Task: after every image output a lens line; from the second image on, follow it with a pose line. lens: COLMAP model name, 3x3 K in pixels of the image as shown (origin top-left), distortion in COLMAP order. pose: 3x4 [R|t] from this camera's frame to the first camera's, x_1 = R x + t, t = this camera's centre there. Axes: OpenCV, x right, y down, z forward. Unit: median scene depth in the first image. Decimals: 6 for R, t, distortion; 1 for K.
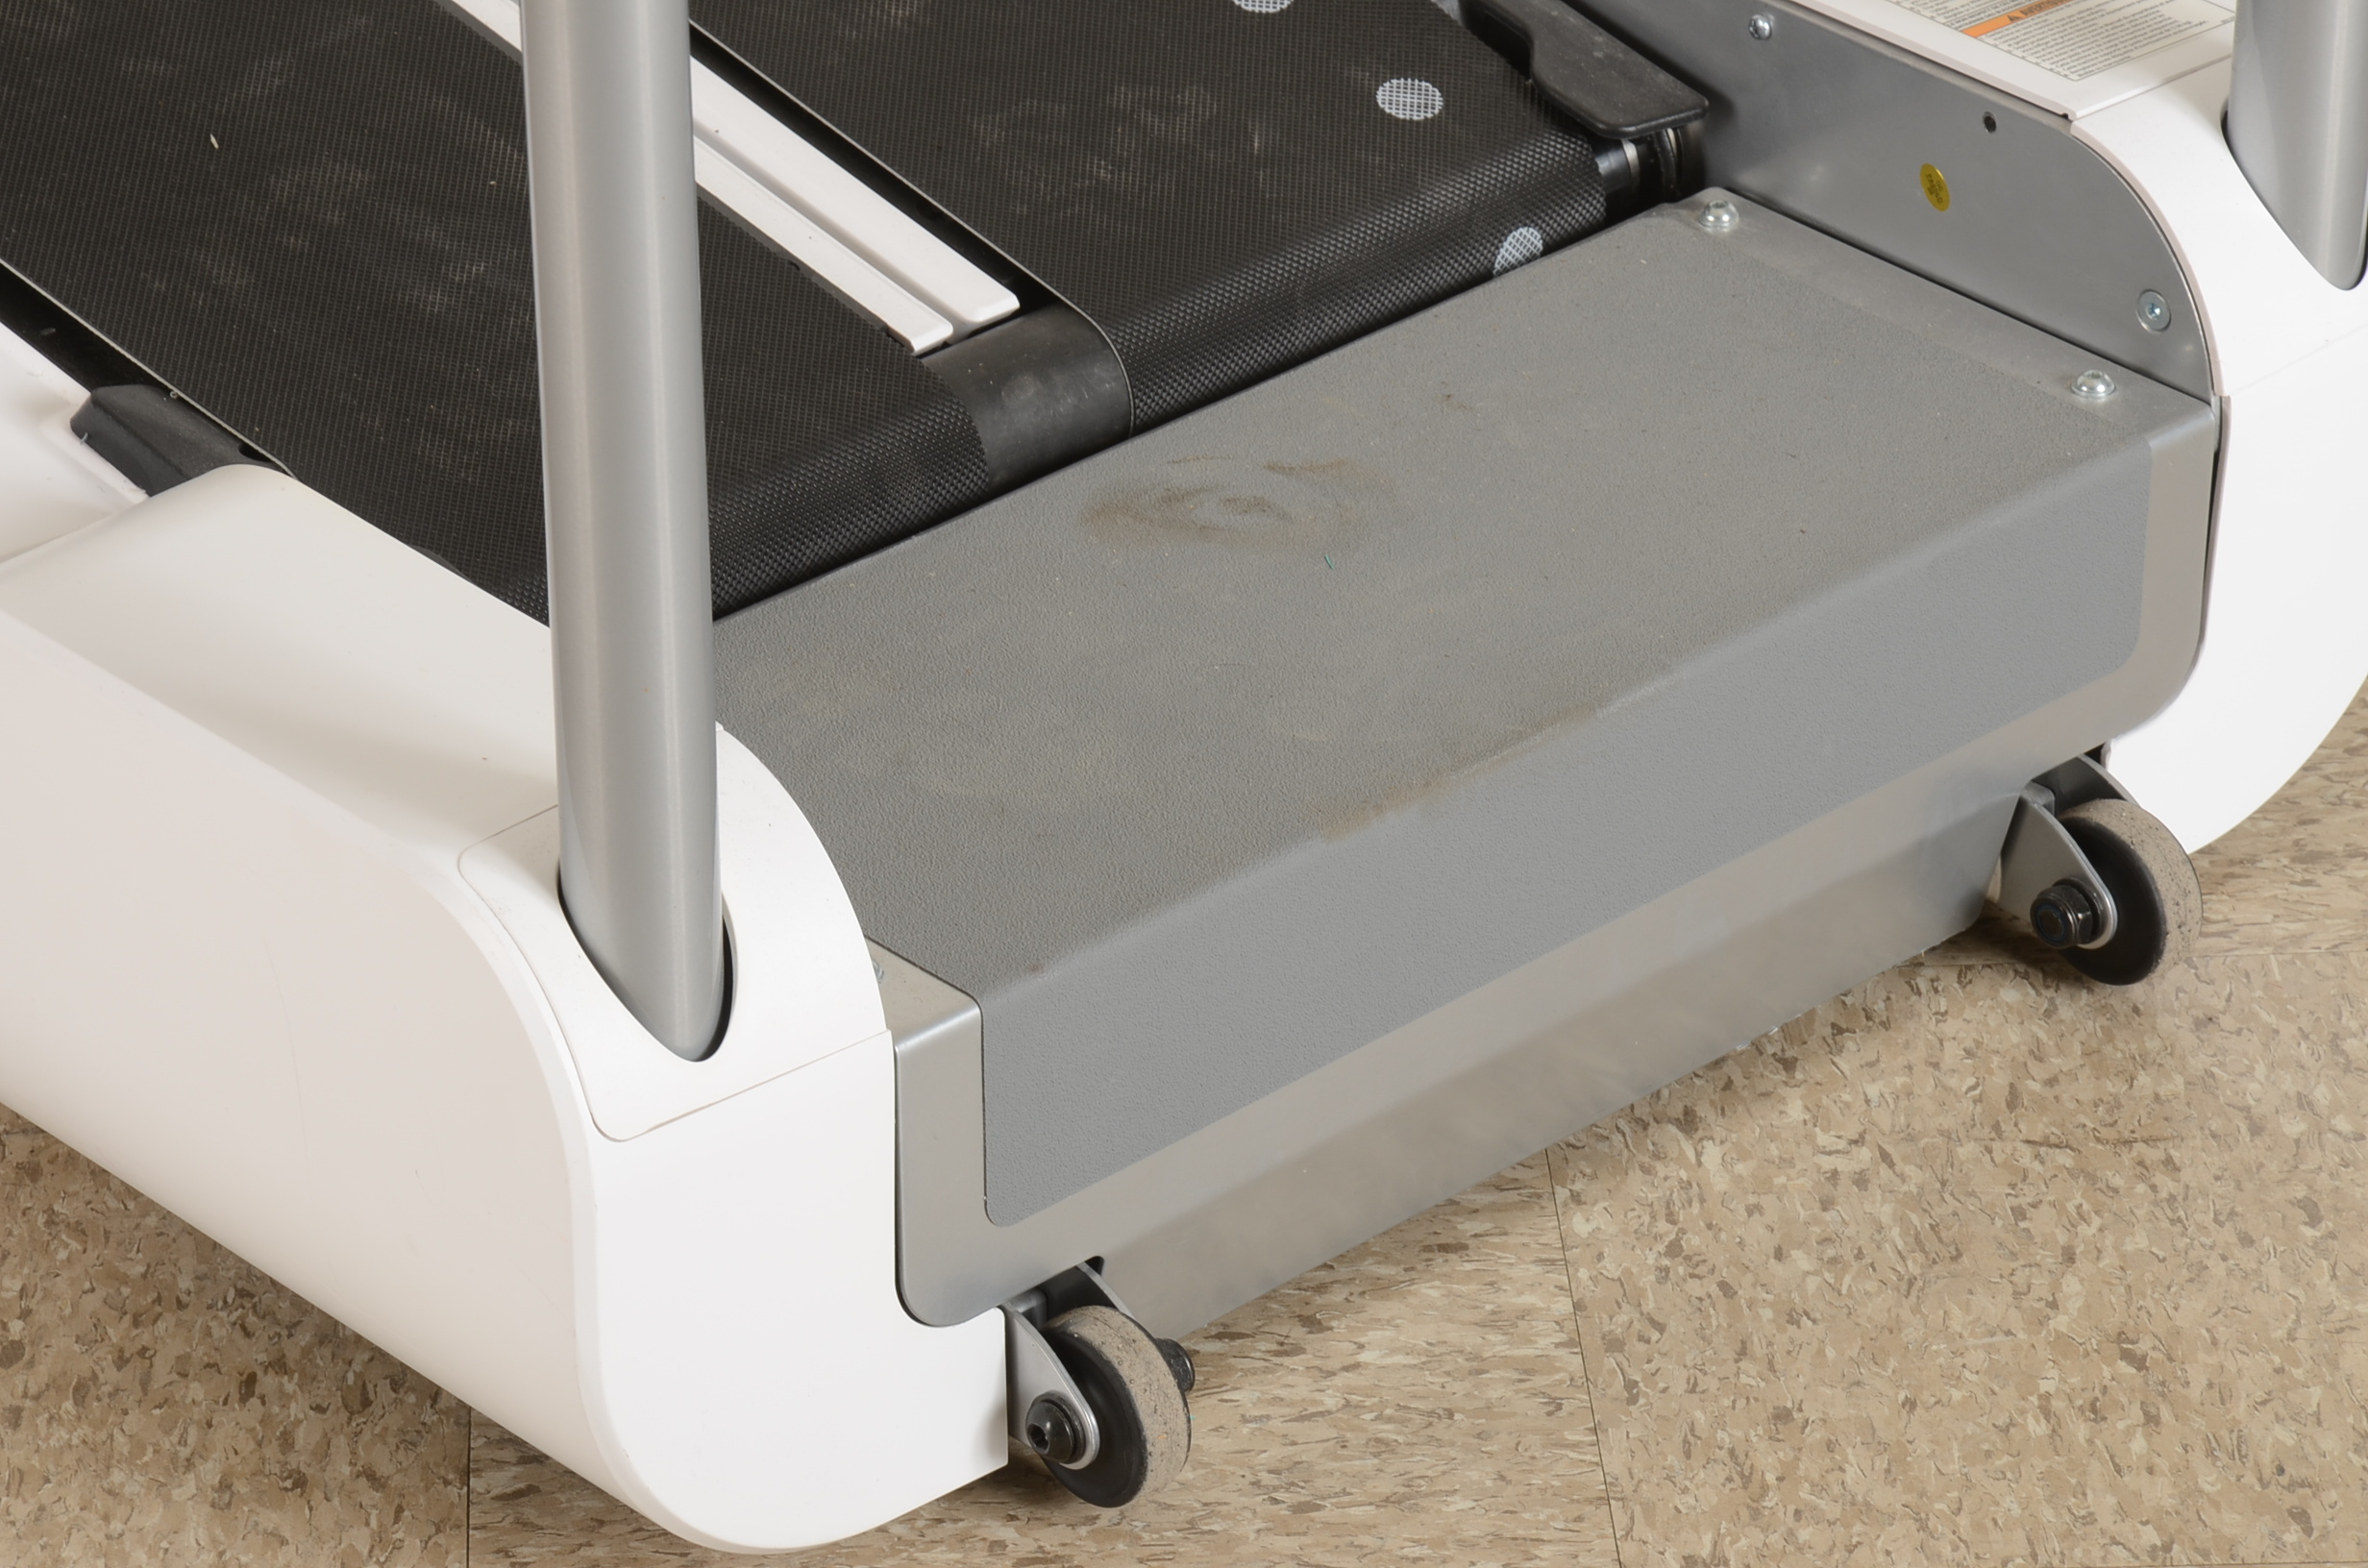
lens RADIAL K [[9685.2, 0, 1141.5], [0, 9685.2, 780.6], [0, 0, 1]] dist [1.282797, 0.000000]
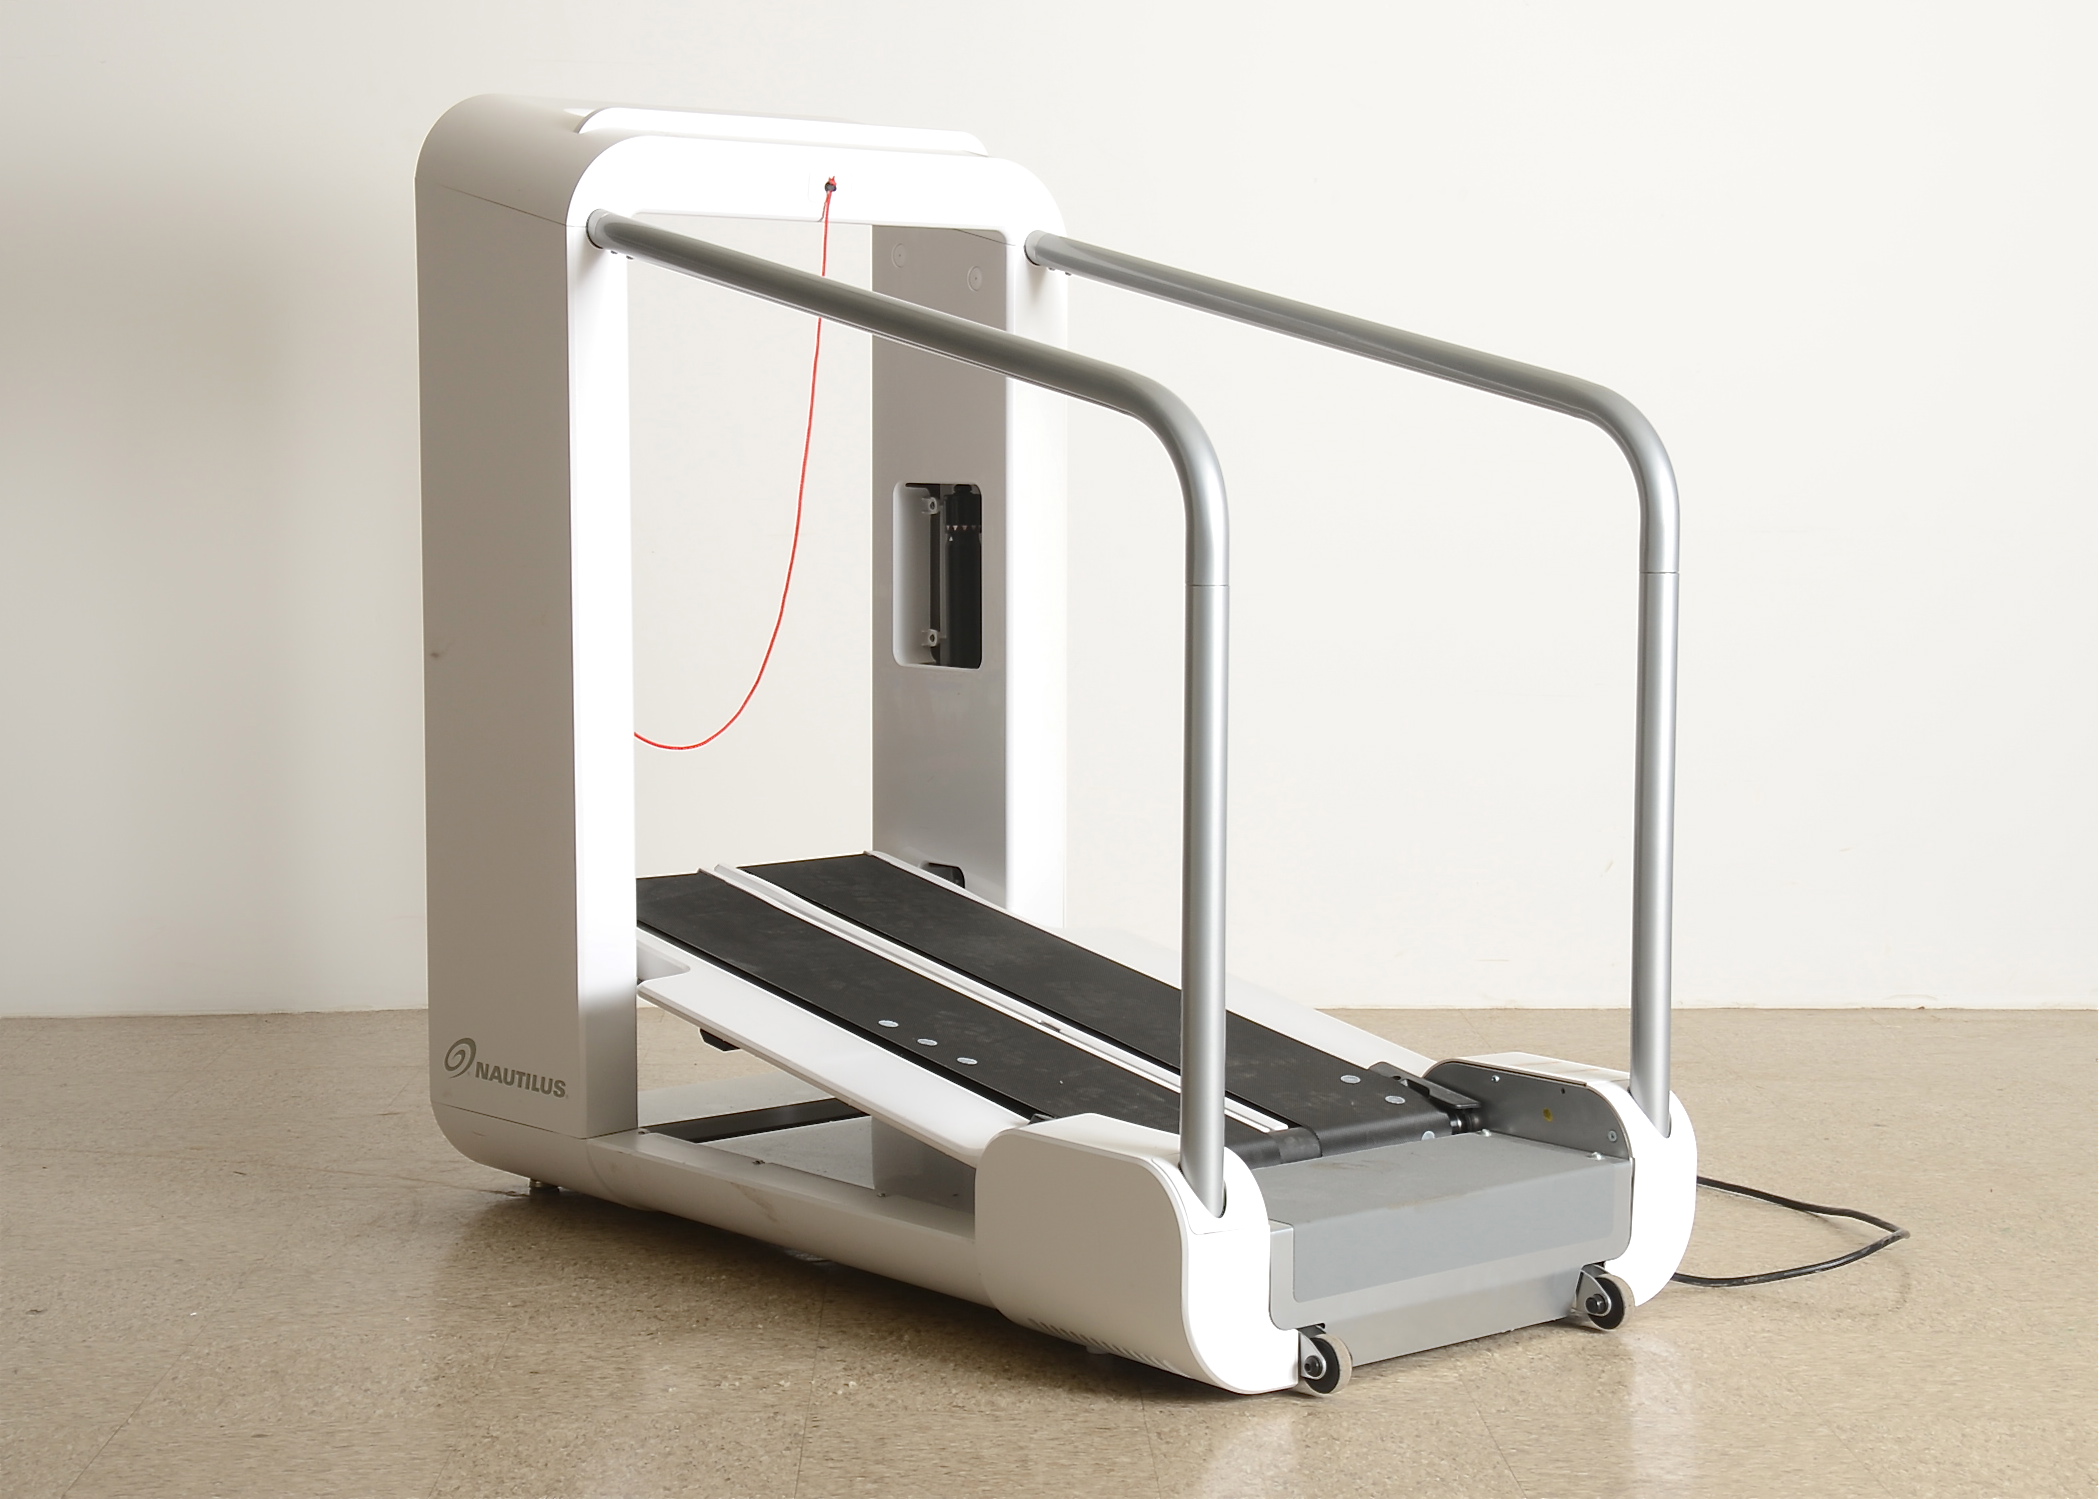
lens RADIAL K [[3554.3, 0, 1062.9], [0, 3554.3, 754.2], [0, 0, 1]] dist [0.174216, 0.000000]
pose [[0.999530, 0.016988, -0.025526, -0.064842], [-0.026294, 0.903137, -0.428547, 0.392427], [0.015774, 0.429017, 0.903159, -0.220874]]
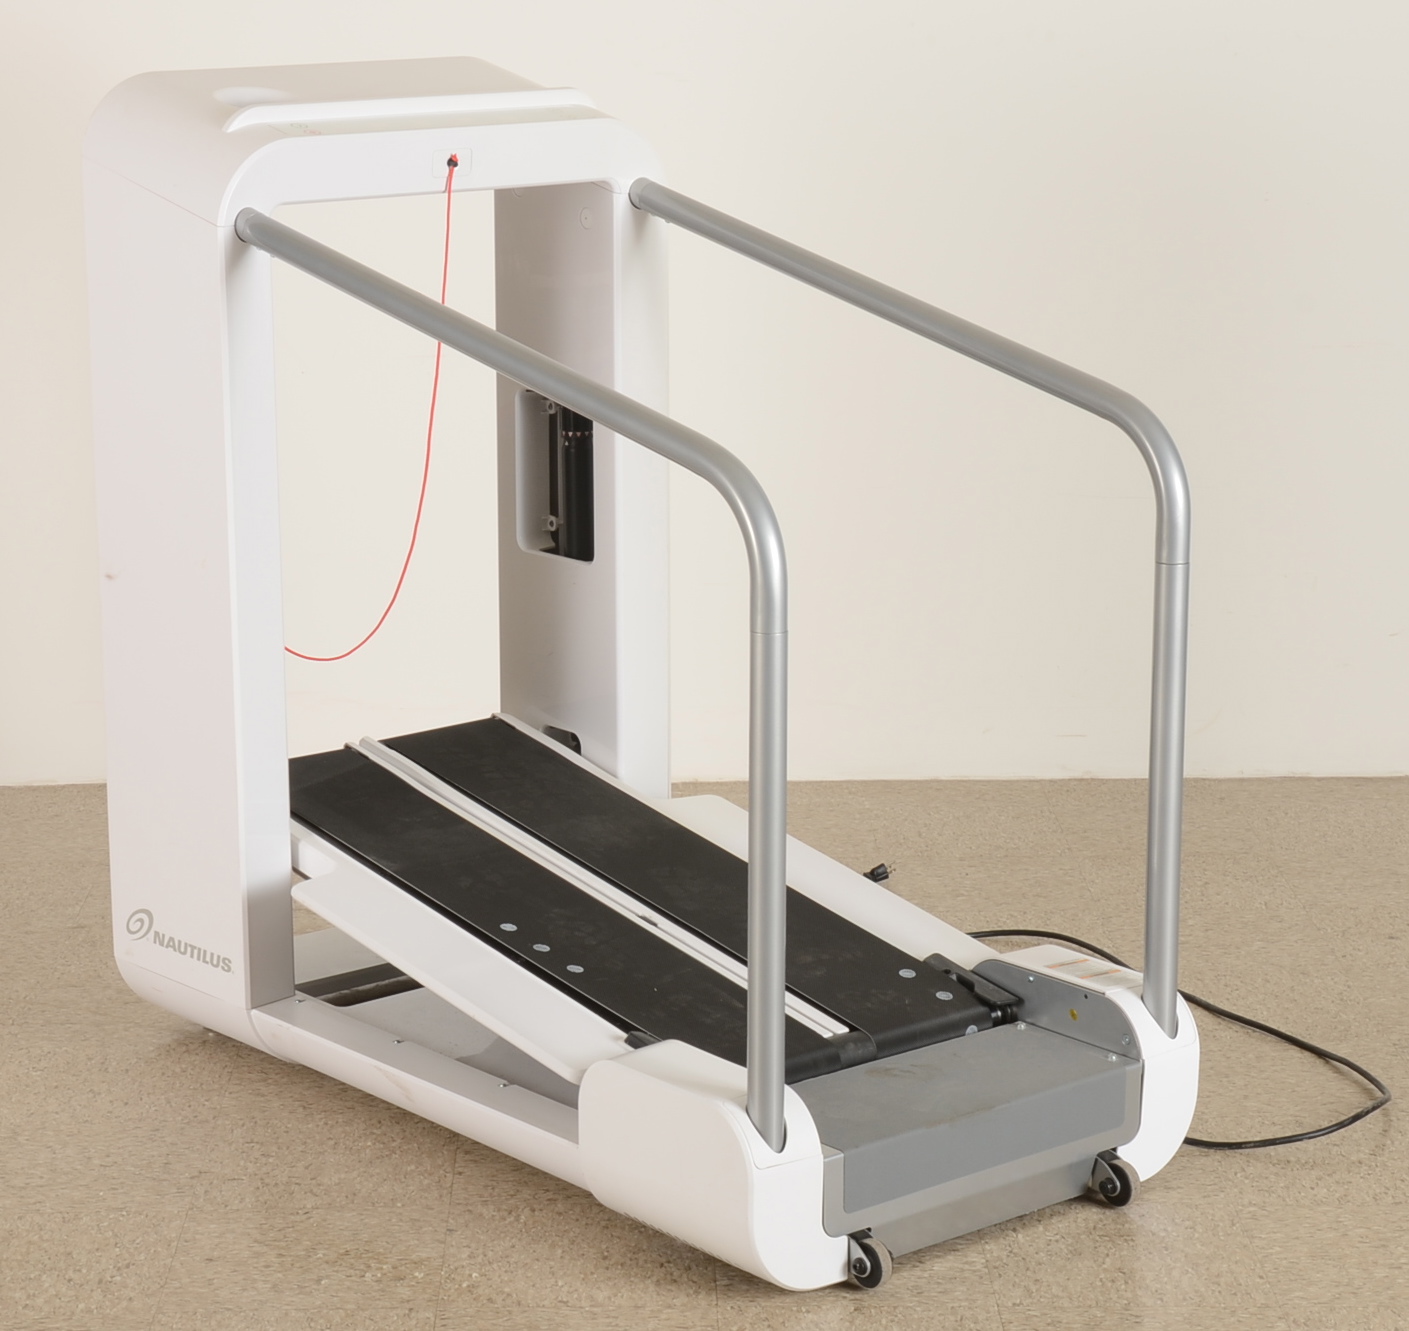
lens RADIAL K [[3585.6, 0, 694.6], [0, 3585.6, 660.4], [0, 0, 1]] dist [0.159530, 0.000000]
pose [[0.999231, 0.018391, -0.034636, -0.028842], [-0.028203, 0.950690, -0.308858, 0.278974], [0.027248, 0.309598, 0.950477, -0.496183]]
